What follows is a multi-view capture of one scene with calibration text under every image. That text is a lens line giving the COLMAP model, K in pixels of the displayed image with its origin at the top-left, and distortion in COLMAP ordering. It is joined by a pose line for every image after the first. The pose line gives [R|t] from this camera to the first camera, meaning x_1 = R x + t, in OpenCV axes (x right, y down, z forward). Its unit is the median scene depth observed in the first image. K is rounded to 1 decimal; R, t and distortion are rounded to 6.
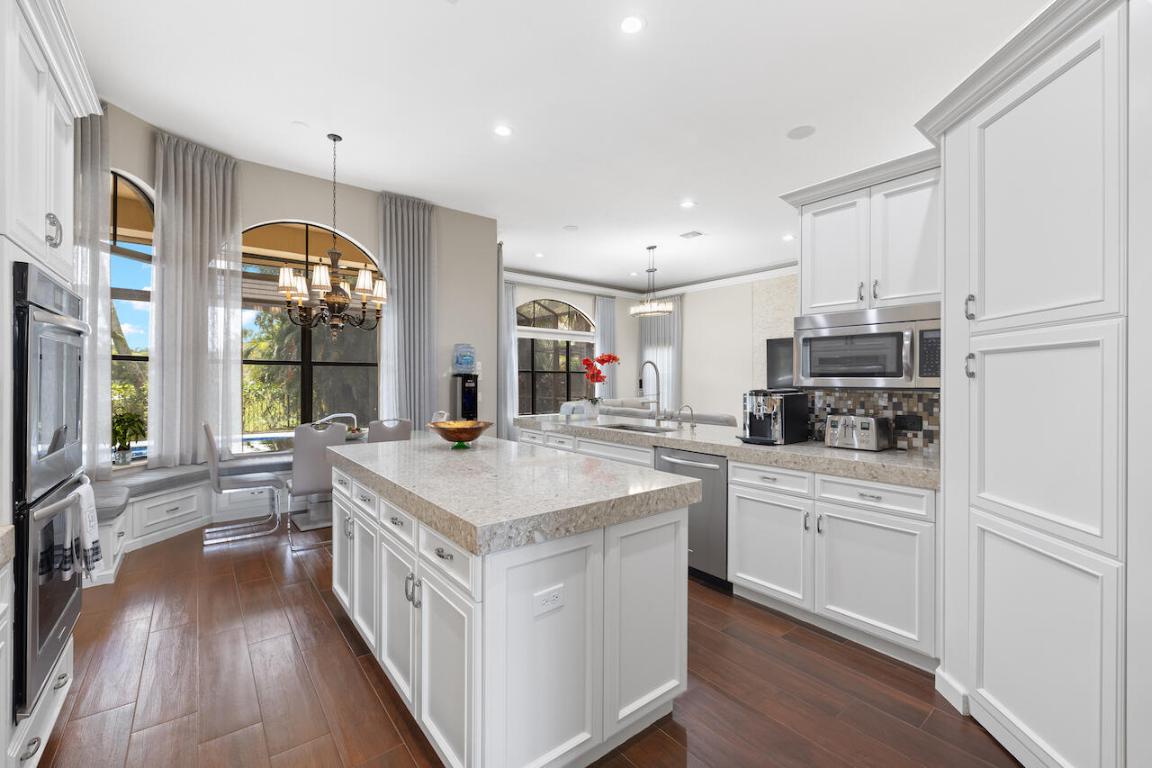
lens RADIAL K [[483.2, 0, 572.9], [0, 483.2, 380.4], [0, 0, 1]] dist [-0.010067, -0.000063]
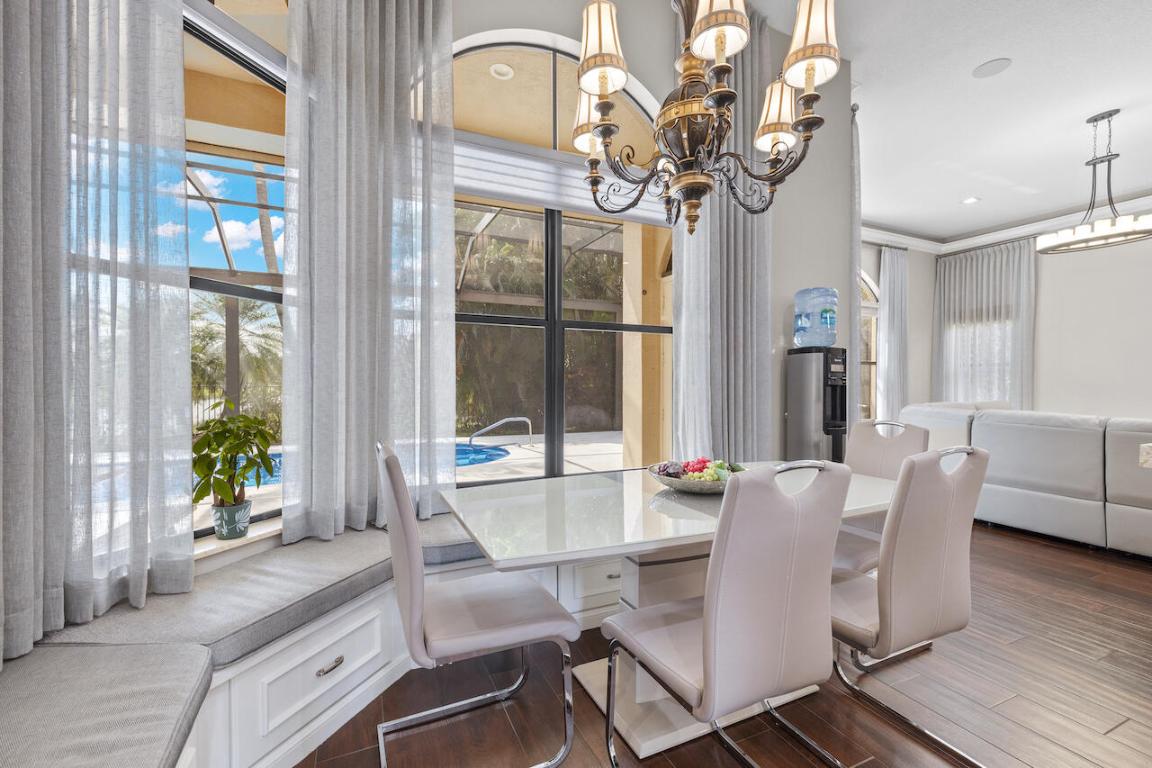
lens RADIAL K [[483.2, 0, 572.9], [0, 483.2, 380.4], [0, 0, 1]] dist [-0.010067, -0.000063]
pose [[0.968910, -0.004096, -0.247381, -0.501544], [0.002441, 0.999973, -0.006999, 0.036131], [0.247403, 0.006177, 0.968893, 0.616282]]
